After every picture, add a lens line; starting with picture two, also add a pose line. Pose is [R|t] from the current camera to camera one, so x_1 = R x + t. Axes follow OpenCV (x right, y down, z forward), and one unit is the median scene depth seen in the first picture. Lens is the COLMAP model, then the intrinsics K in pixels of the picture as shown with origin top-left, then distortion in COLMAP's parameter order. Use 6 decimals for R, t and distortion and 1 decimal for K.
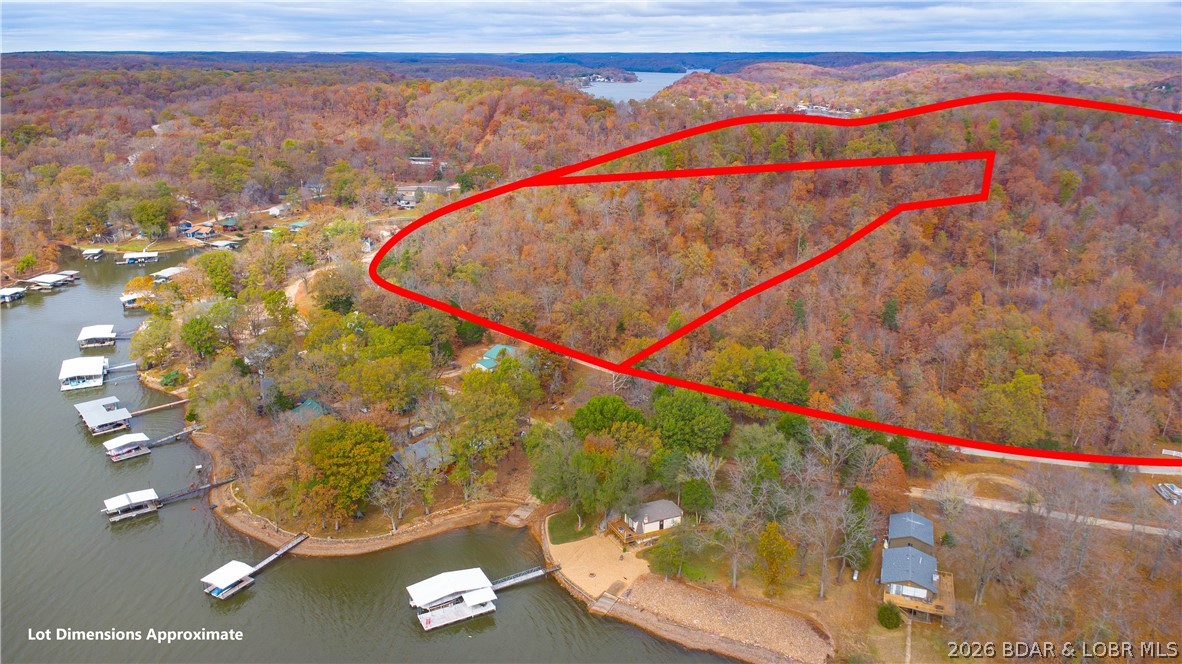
lens RADIAL K [[869.3, 0, 591.0], [0, 869.3, 332.0], [0, 0, 1]] dist [0.029440, -0.035960]
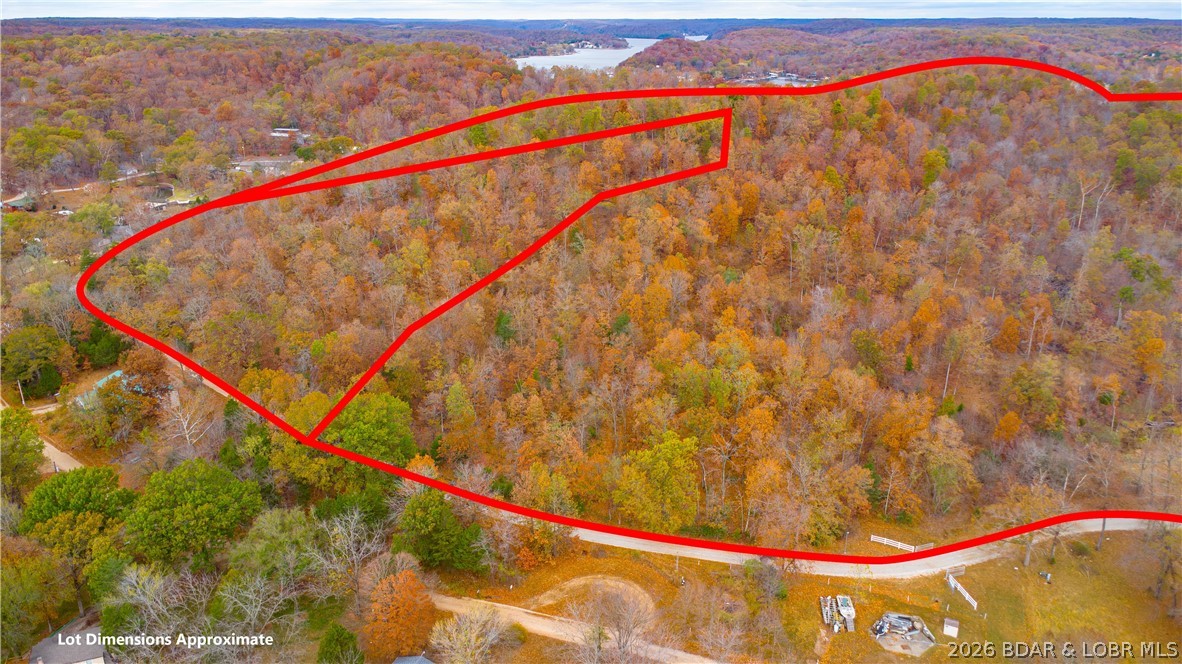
lens RADIAL K [[869.3, 0, 591.0], [0, 869.3, 332.0], [0, 0, 1]] dist [0.029440, -0.035960]
pose [[0.999978, 0.003877, -0.005309, 0.106992], [-0.003690, 0.999389, 0.034752, -0.016579], [0.005441, -0.034732, 0.999382, 0.065392]]
